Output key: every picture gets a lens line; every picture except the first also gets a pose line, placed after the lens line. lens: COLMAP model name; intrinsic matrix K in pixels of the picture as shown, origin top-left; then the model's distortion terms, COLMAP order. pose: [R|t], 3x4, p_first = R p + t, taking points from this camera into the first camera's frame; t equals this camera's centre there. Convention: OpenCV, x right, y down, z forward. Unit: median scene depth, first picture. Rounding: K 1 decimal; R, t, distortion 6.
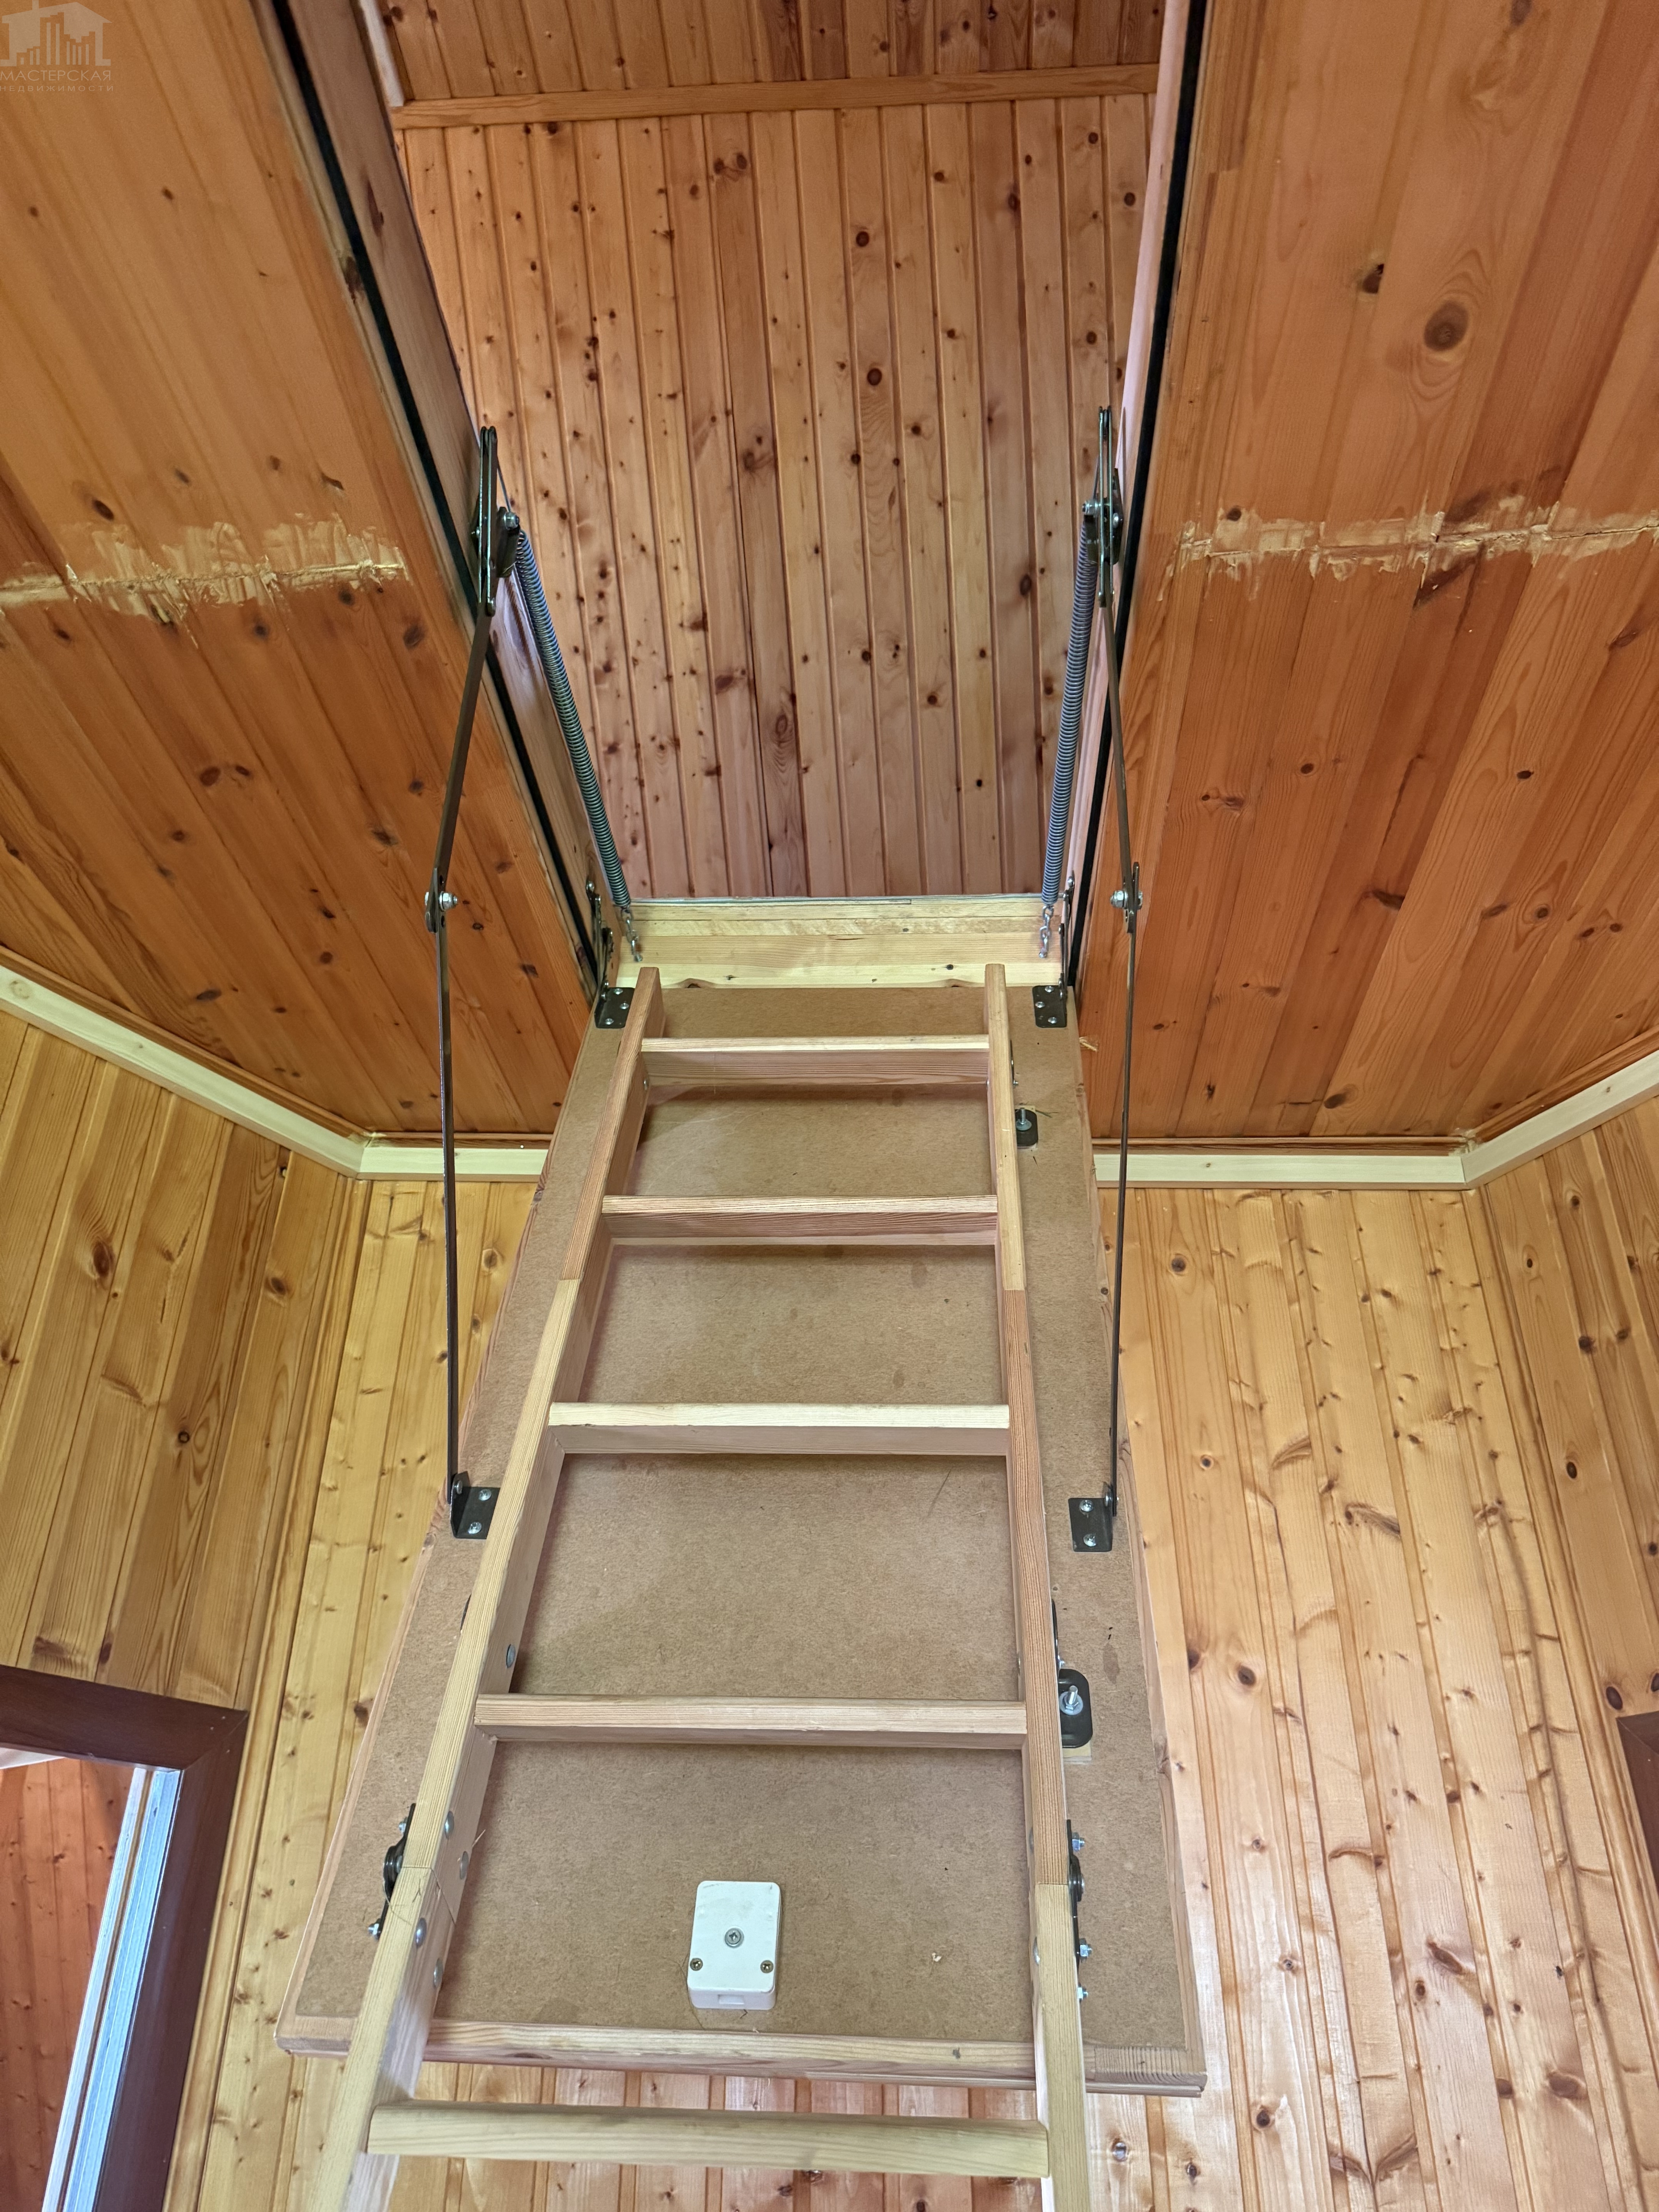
lens RADIAL K [[1572.0, 0, 829.5], [0, 1572.0, 1106.0], [0, 0, 1]] dist [0.004951, 0.000187]
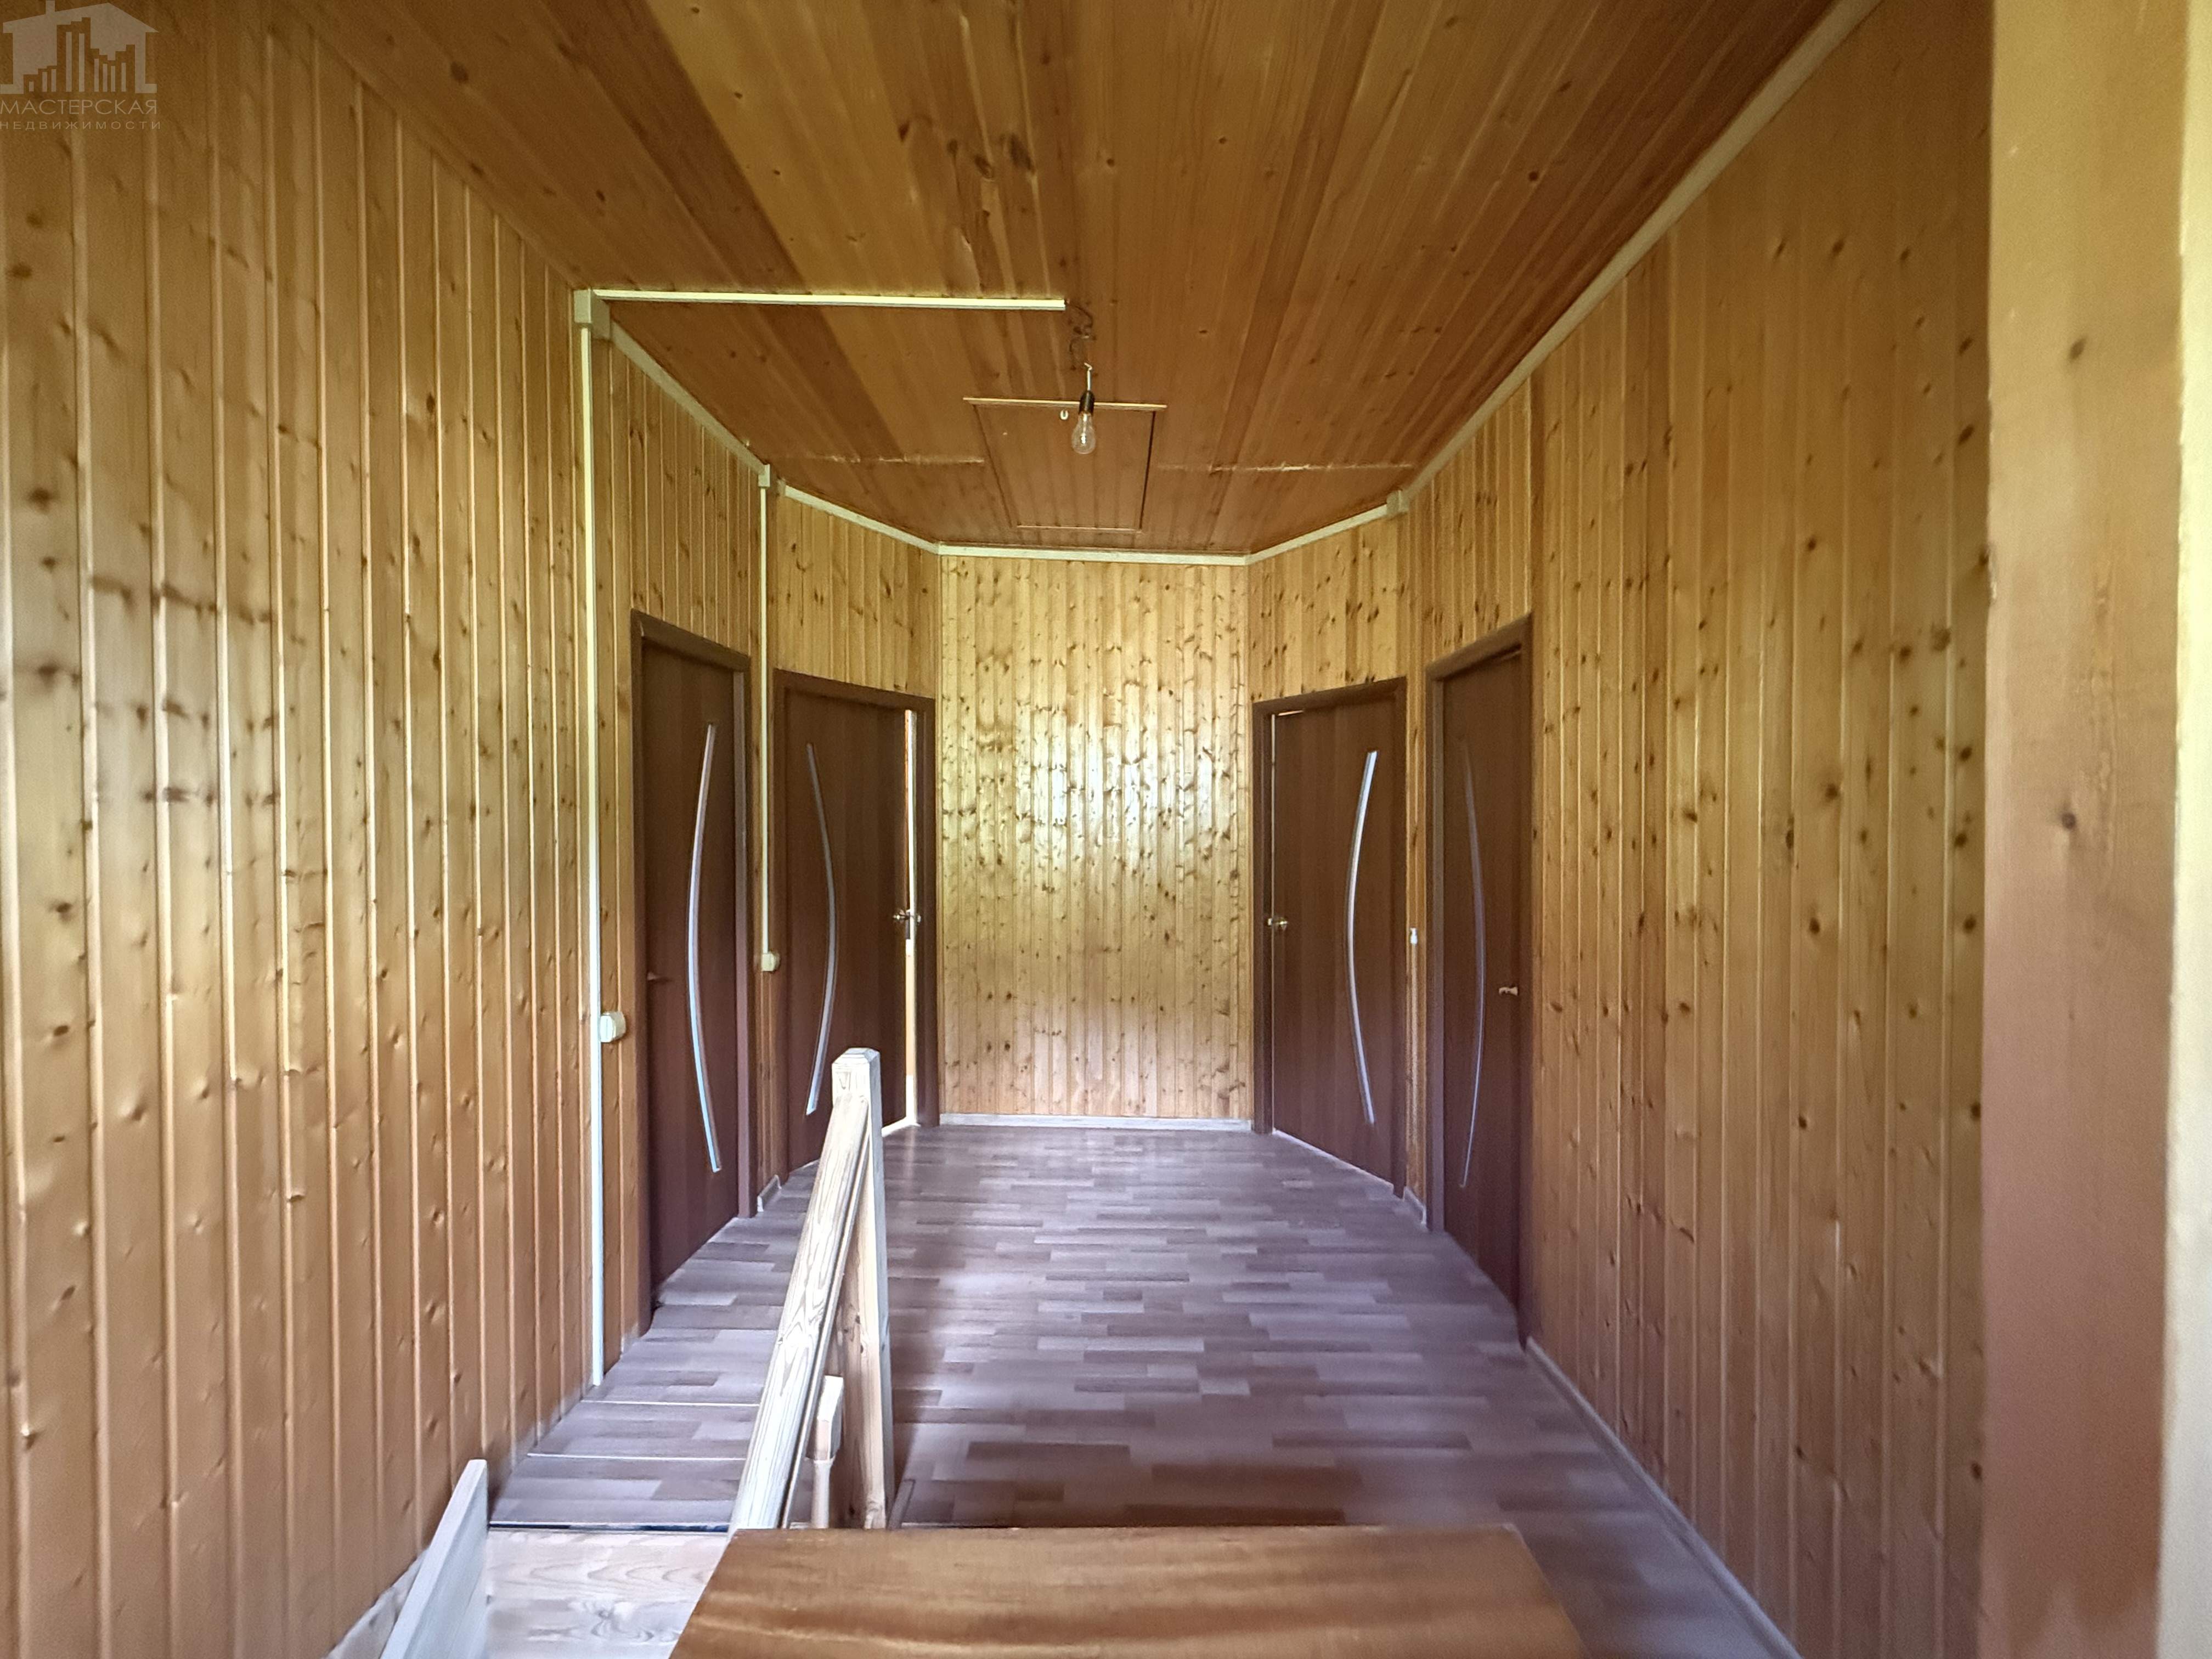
lens RADIAL K [[888.3, 0, 1106.0], [0, 888.3, 829.5], [0, 0, 1]] dist [-0.000513, -0.000537]
pose [[0.997805, -0.004828, 0.066051, -0.071817], [-0.029883, 0.857222, 0.514080, -0.549489], [-0.059102, -0.514925, 0.855196, -1.232104]]
